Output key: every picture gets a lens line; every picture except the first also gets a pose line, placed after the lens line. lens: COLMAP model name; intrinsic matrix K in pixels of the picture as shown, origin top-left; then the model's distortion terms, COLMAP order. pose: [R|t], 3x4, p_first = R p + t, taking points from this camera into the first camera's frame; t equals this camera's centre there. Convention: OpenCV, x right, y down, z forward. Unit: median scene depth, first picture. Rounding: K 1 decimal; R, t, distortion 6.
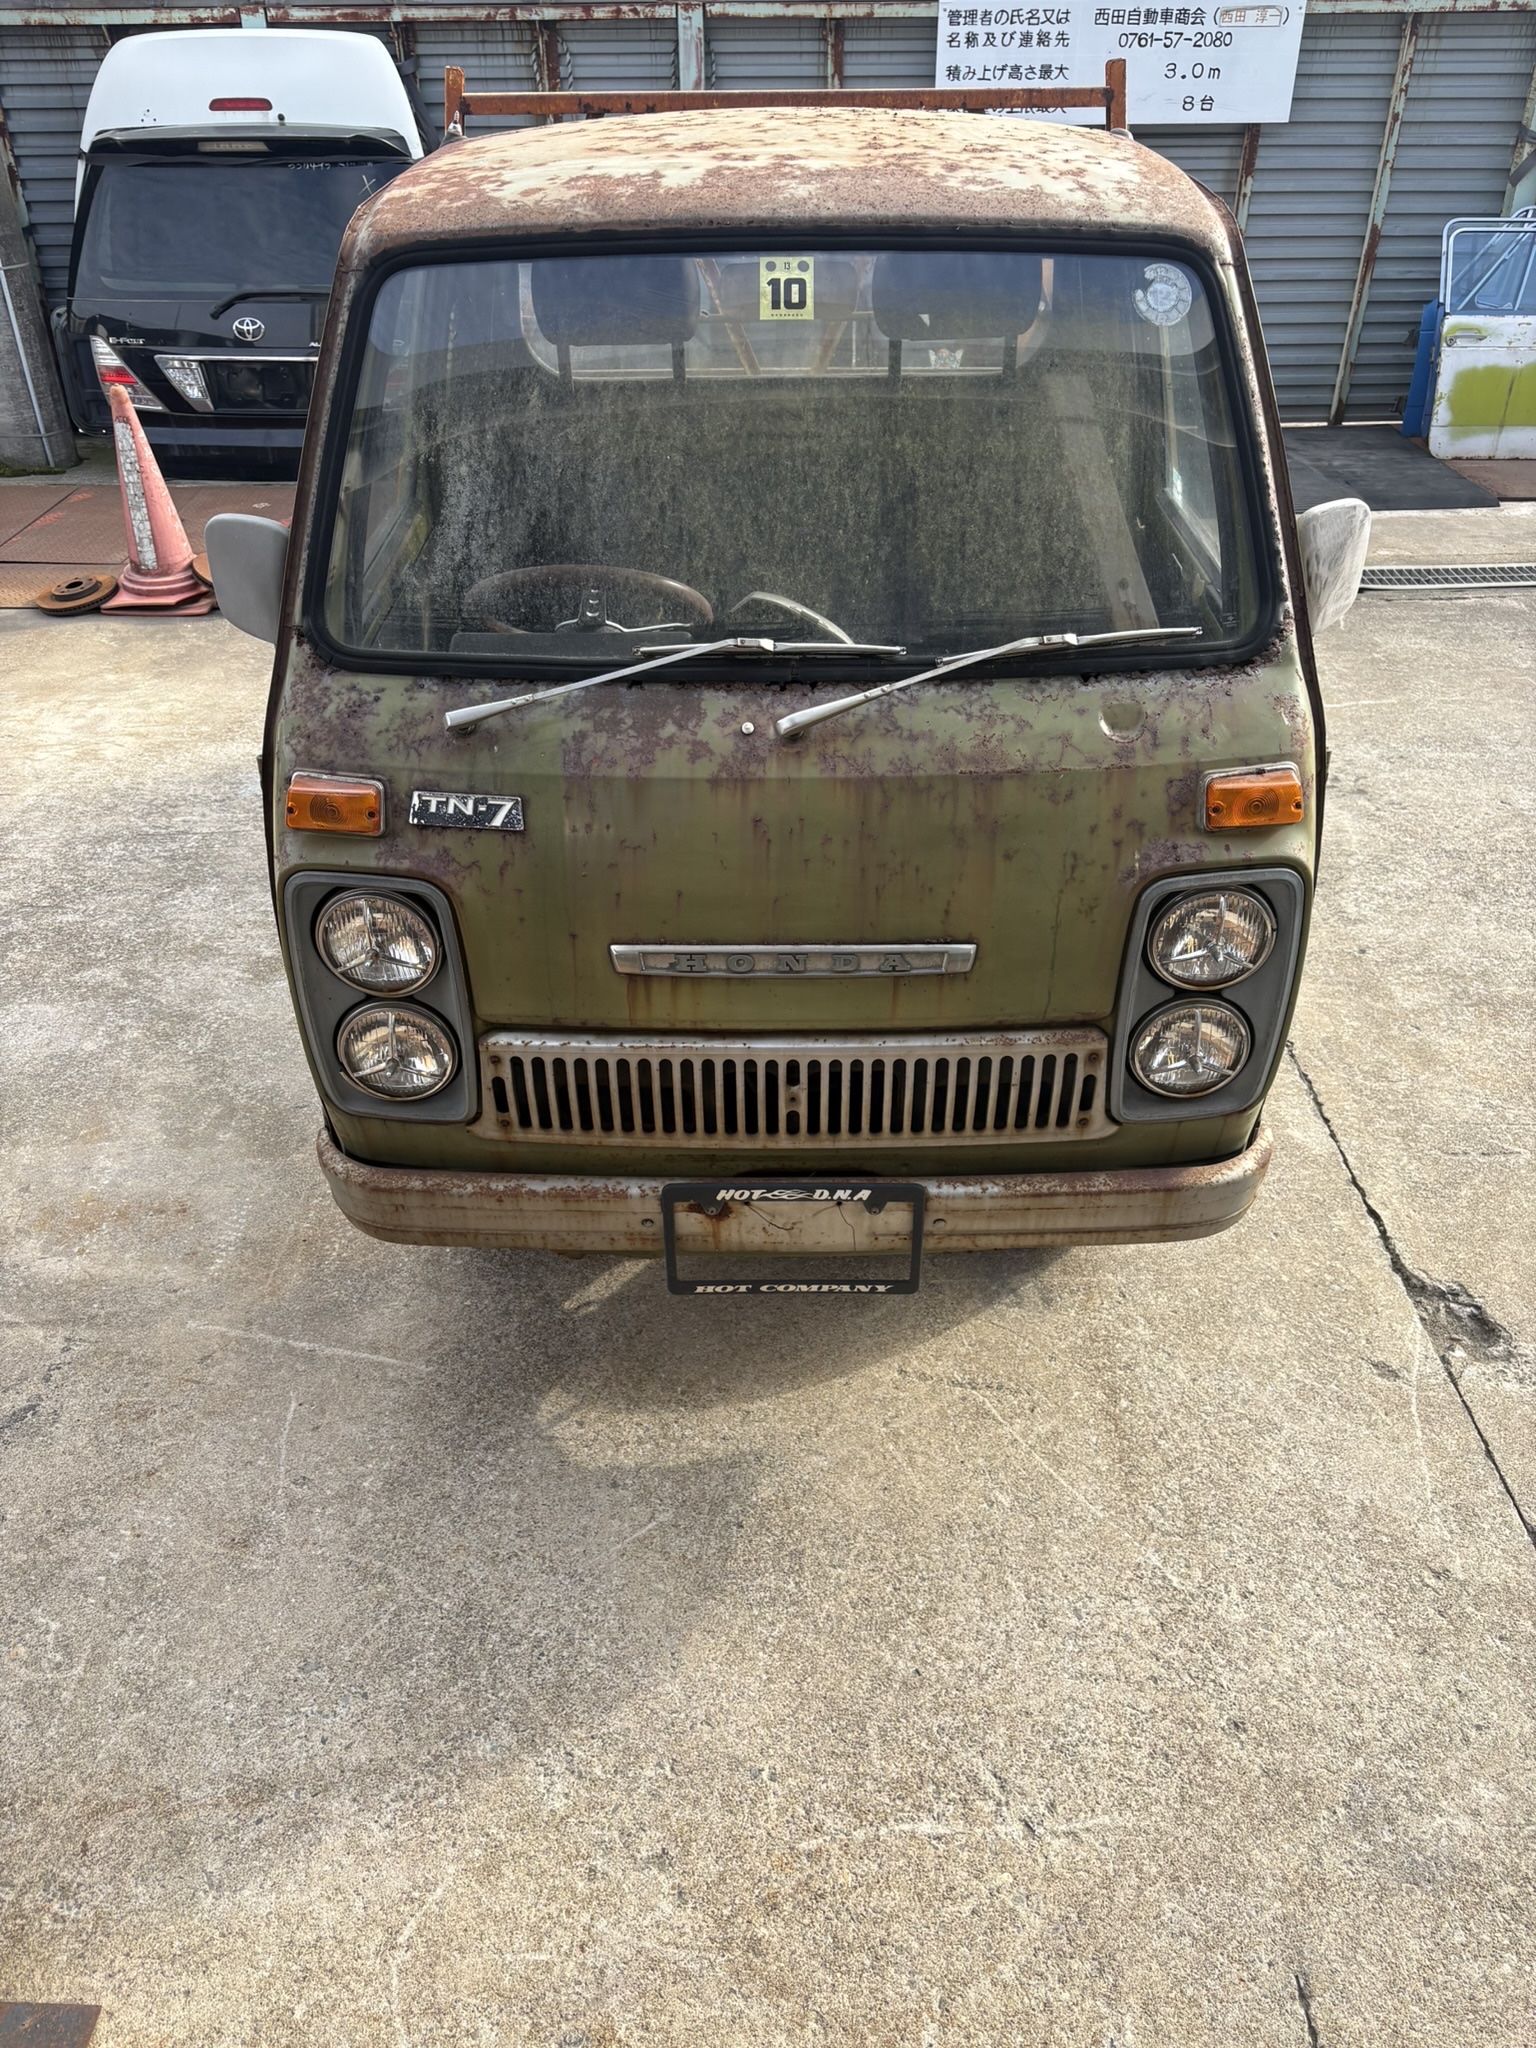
lens RADIAL K [[1561.6, 0, 768.0], [0, 1561.6, 1024.0], [0, 0, 1]] dist [0.016998, -0.001592]
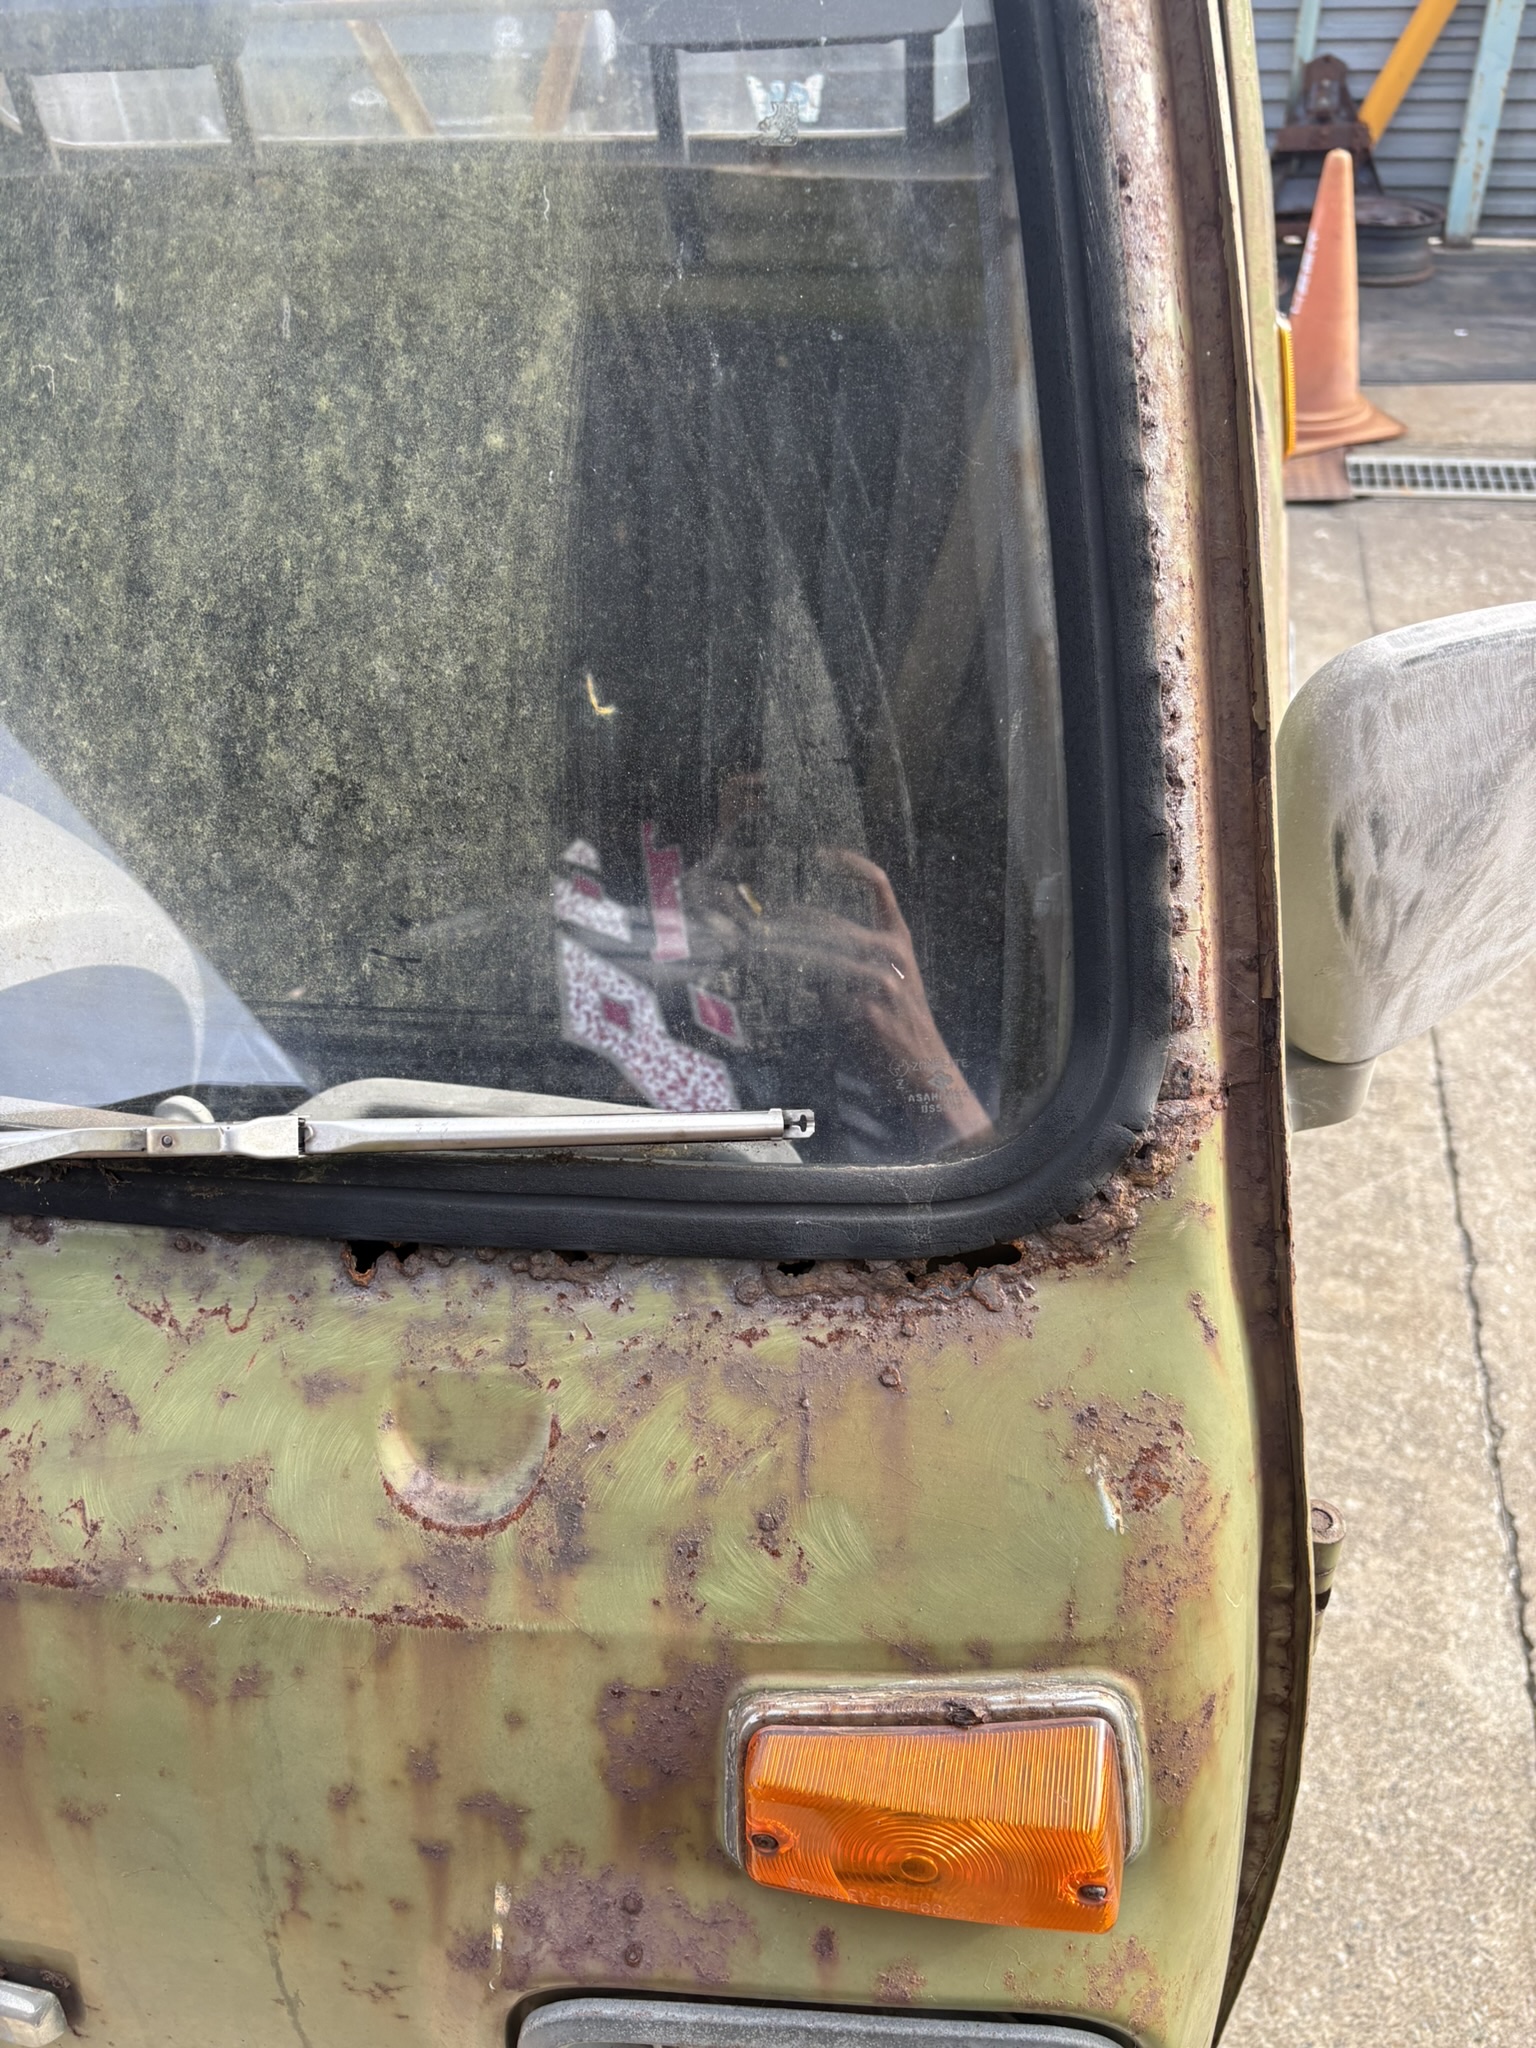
lens RADIAL K [[1593.1, 0, 768.0], [0, 1593.1, 1024.0], [0, 0, 1]] dist [0.012160, 0.006417]
pose [[0.974686, 0.111007, -0.194075, 0.321187], [-0.092136, 0.990330, 0.103721, -0.296734], [0.203712, -0.083214, 0.975488, 0.748638]]
